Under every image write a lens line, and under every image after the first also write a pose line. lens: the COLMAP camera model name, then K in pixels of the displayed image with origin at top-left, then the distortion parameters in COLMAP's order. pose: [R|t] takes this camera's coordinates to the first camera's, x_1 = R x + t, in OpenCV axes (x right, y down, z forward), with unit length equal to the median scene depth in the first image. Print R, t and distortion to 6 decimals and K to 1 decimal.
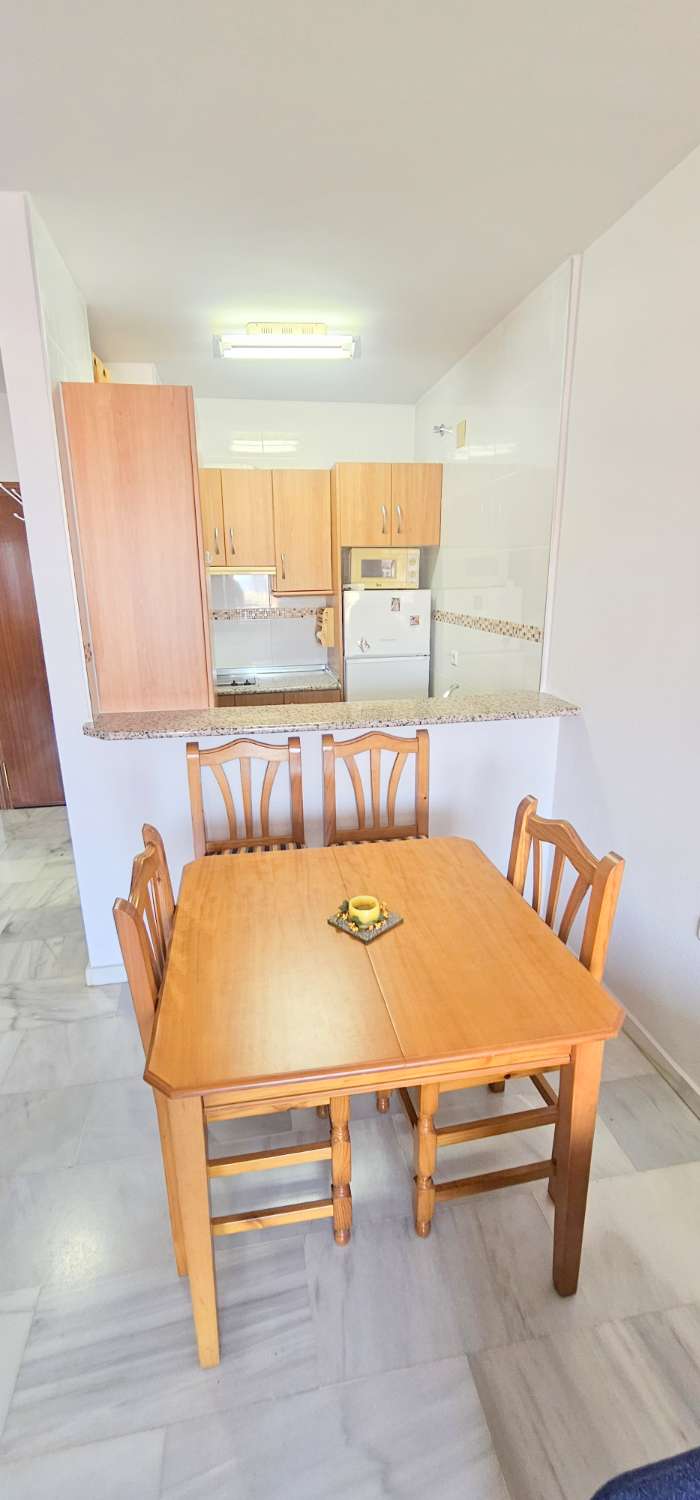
lens RADIAL K [[615.4, 0, 343.1], [0, 615.4, 757.2], [0, 0, 1]] dist [-0.003901, 0.000380]
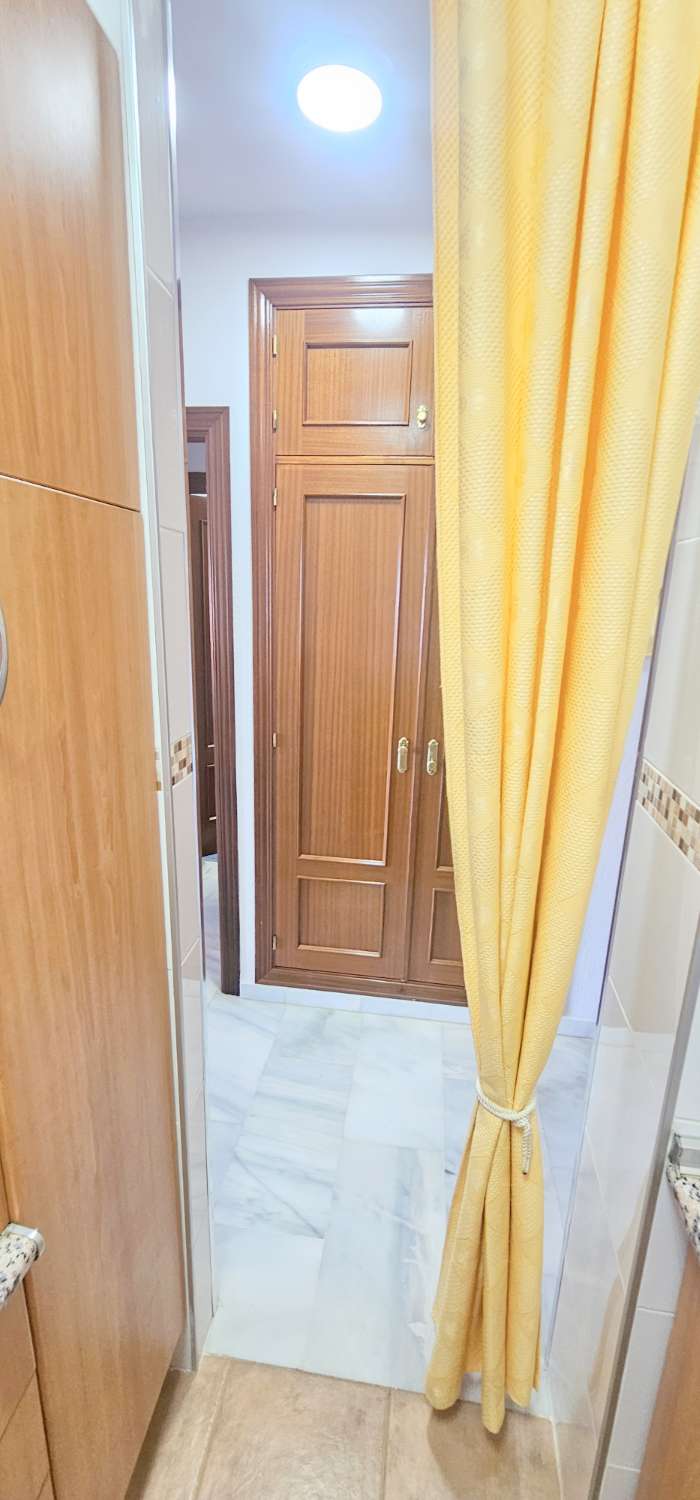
lens RADIAL K [[615.4, 0, 351.7], [0, 615.4, 756.6], [0, 0, 1]] dist [-0.003901, 0.000380]
pose [[-0.299673, 0.241029, -0.923093, -0.071245], [-0.301575, 0.894017, 0.331341, -0.264432], [0.905123, 0.377676, -0.195224, 0.899060]]
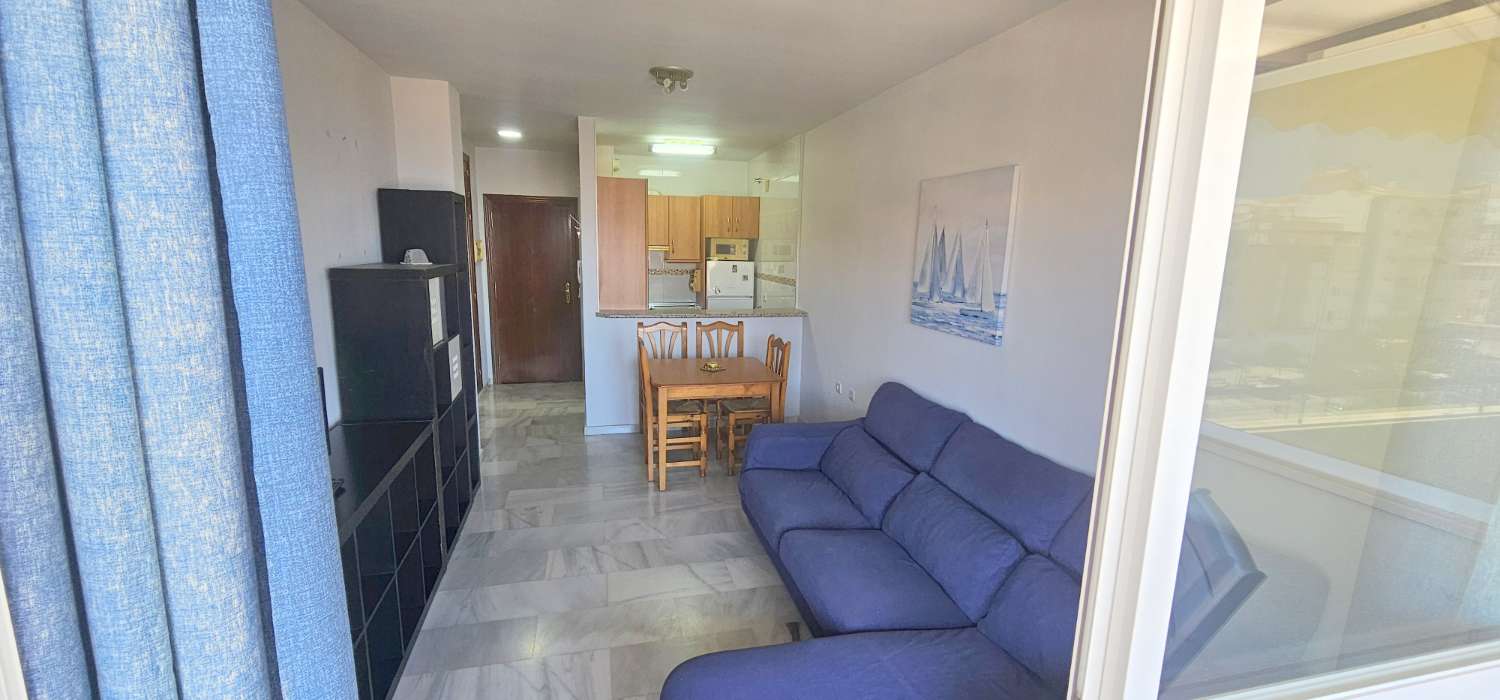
lens RADIAL K [[615.4, 0, 755.9], [0, 615.4, 355.1], [0, 0, 1]] dist [-0.003901, 0.000380]
pose [[0.995948, 0.019341, 0.087830, -0.008389], [-0.009323, 0.993544, -0.113064, 0.223104], [-0.089450, 0.111787, 0.989698, -0.824721]]
